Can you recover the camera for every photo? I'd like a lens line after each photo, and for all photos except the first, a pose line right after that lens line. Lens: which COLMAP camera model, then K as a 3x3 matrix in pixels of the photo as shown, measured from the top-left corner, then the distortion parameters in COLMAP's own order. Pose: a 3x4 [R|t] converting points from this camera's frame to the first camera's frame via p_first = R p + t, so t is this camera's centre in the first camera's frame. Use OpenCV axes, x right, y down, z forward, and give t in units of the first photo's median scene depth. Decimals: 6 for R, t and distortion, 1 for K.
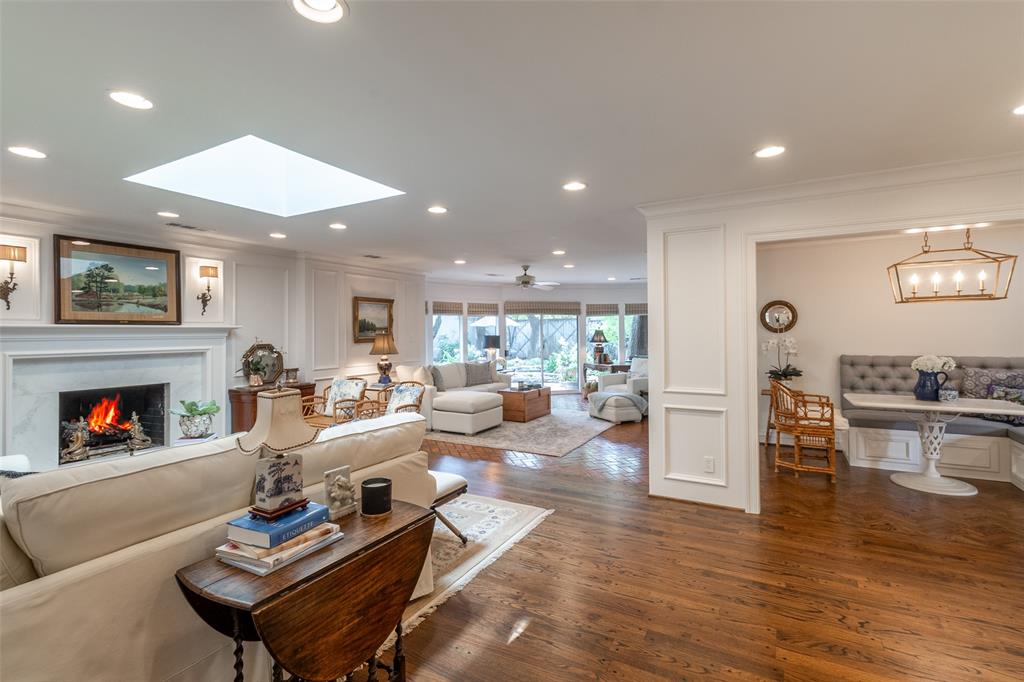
lens RADIAL K [[473.9, 0, 518.6], [0, 473.9, 328.7], [0, 0, 1]] dist [0.008669, 0.000299]
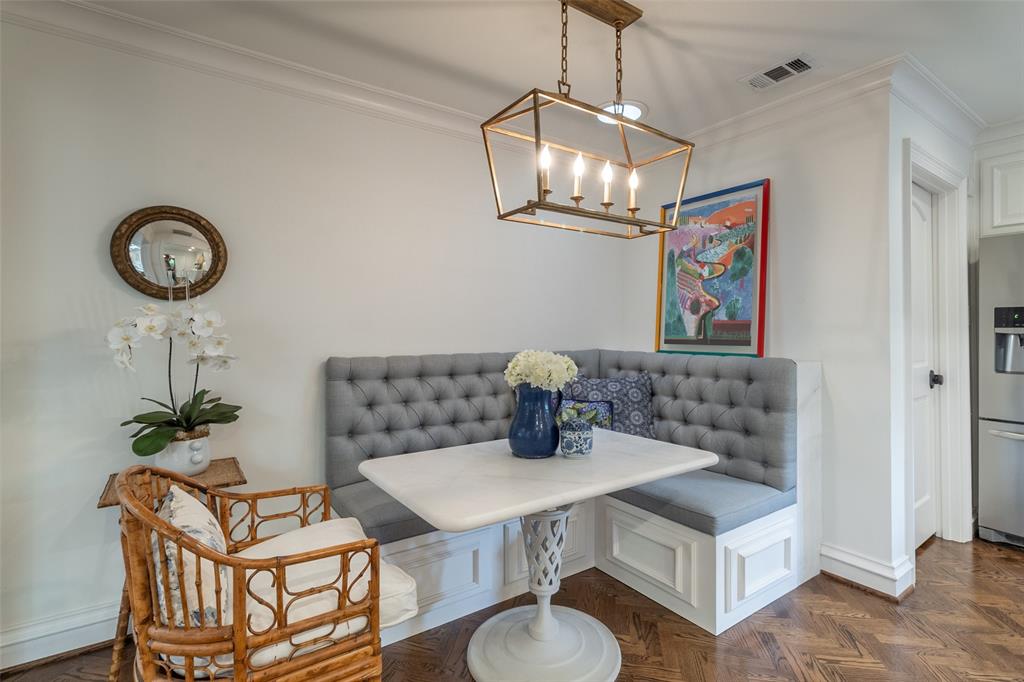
lens RADIAL K [[473.9, 0, 521.3], [0, 473.9, 328.1], [0, 0, 1]] dist [0.008669, 0.000299]
pose [[0.430812, 0.021307, 0.902190, 0.379416], [-0.012583, 0.999766, -0.017603, 0.035207], [-0.902354, -0.003769, 0.430980, 0.682754]]
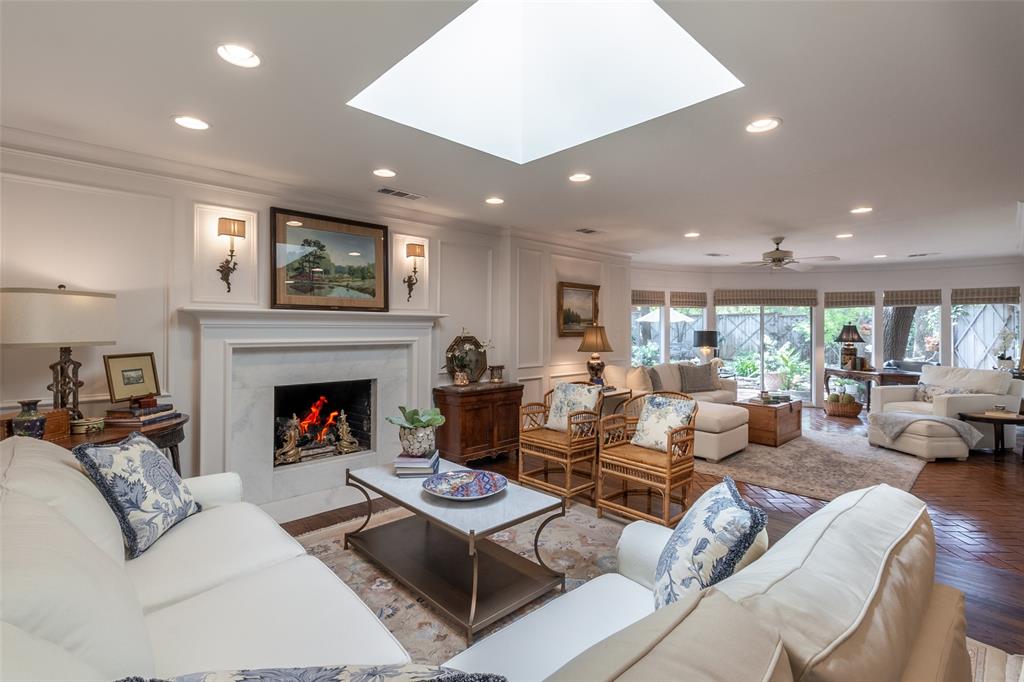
lens RADIAL K [[473.9, 0, 520.9], [0, 473.9, 328.1], [0, 0, 1]] dist [0.008669, 0.000299]
pose [[0.958848, 0.010253, -0.283735, -0.228730], [-0.008858, 0.999942, 0.006199, 0.012843], [0.283781, -0.003430, 0.958883, 0.237864]]
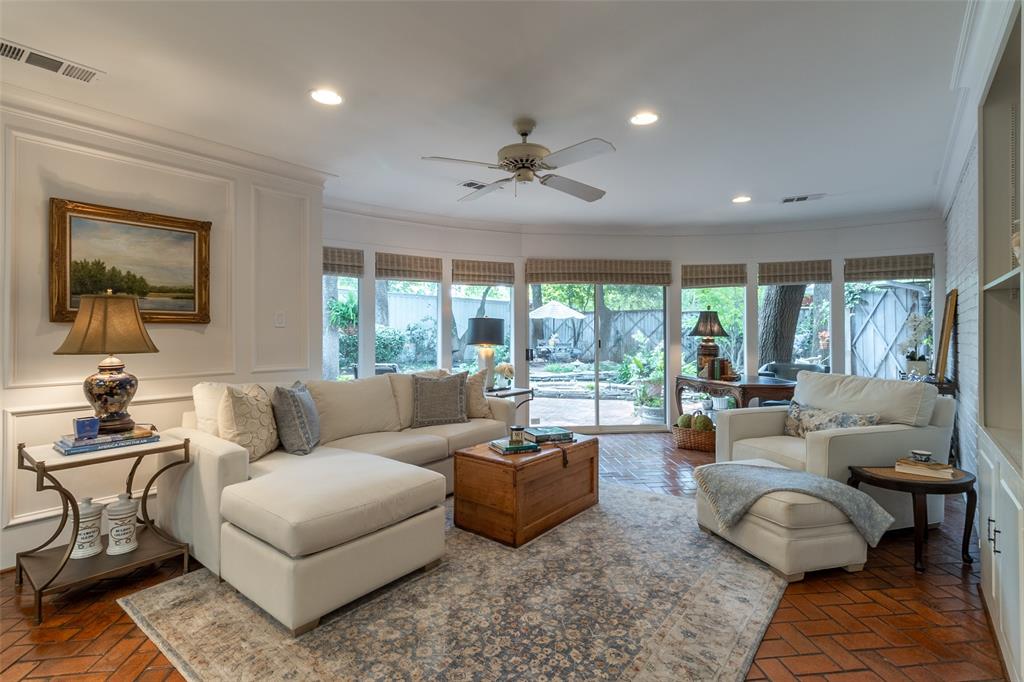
lens RADIAL K [[473.9, 0, 526.2], [0, 473.9, 329.4], [0, 0, 1]] dist [0.008669, 0.000299]
pose [[0.987637, 0.007372, -0.156586, 0.108821], [-0.007116, 0.999972, 0.002192, 0.042491], [0.156597, -0.001050, 0.987662, 0.905455]]
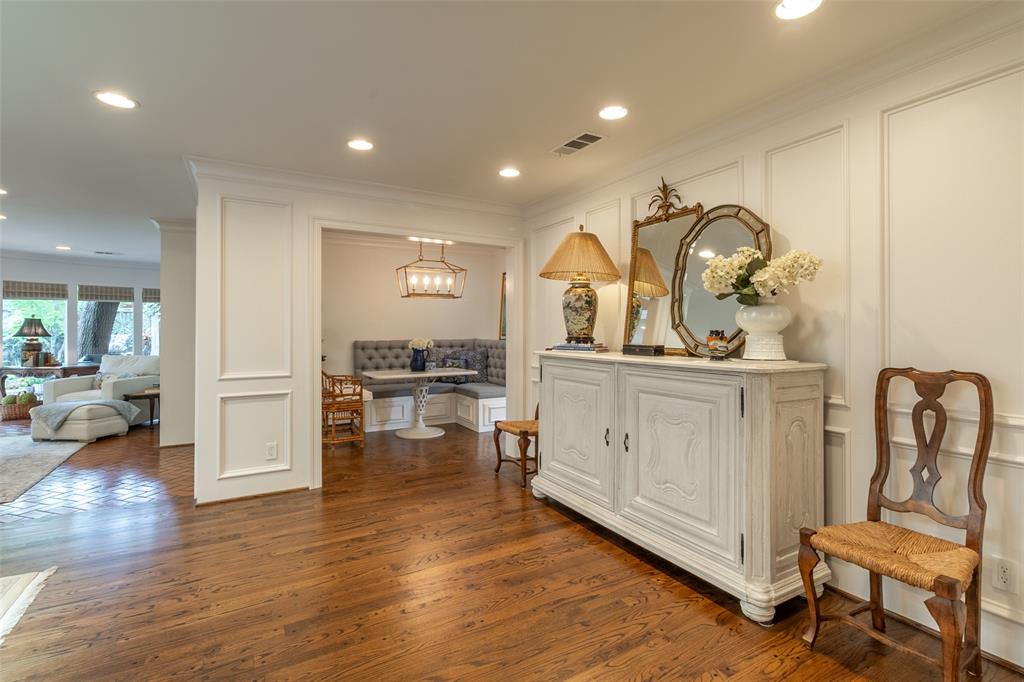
lens RADIAL K [[473.9, 0, 507.2], [0, 473.9, 329.3], [0, 0, 1]] dist [0.008669, 0.000299]
pose [[0.524796, 0.009221, 0.851178, -0.121196], [-0.008653, 0.999947, -0.005498, 0.031144], [-0.851184, -0.004480, 0.524848, 0.073039]]
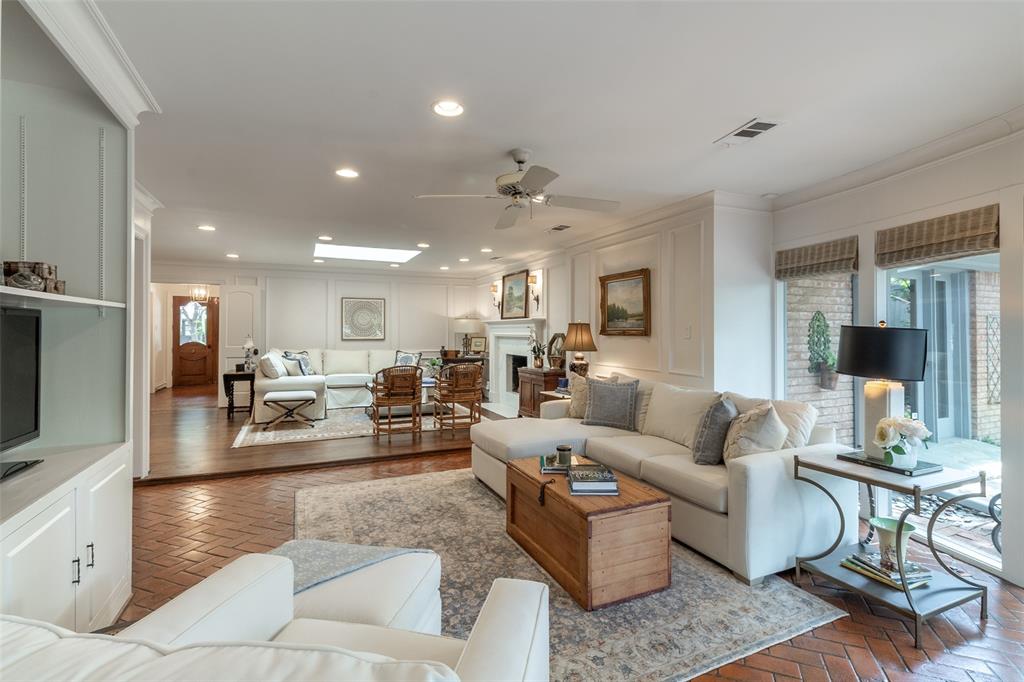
lens RADIAL K [[473.9, 0, 486.6], [0, 473.9, 325.5], [0, 0, 1]] dist [0.008669, 0.000299]
pose [[-0.622174, -0.003397, -0.782872, 0.509536], [0.006628, 0.999932, -0.009607, 0.026288], [0.782851, -0.011166, -0.622109, 1.759962]]
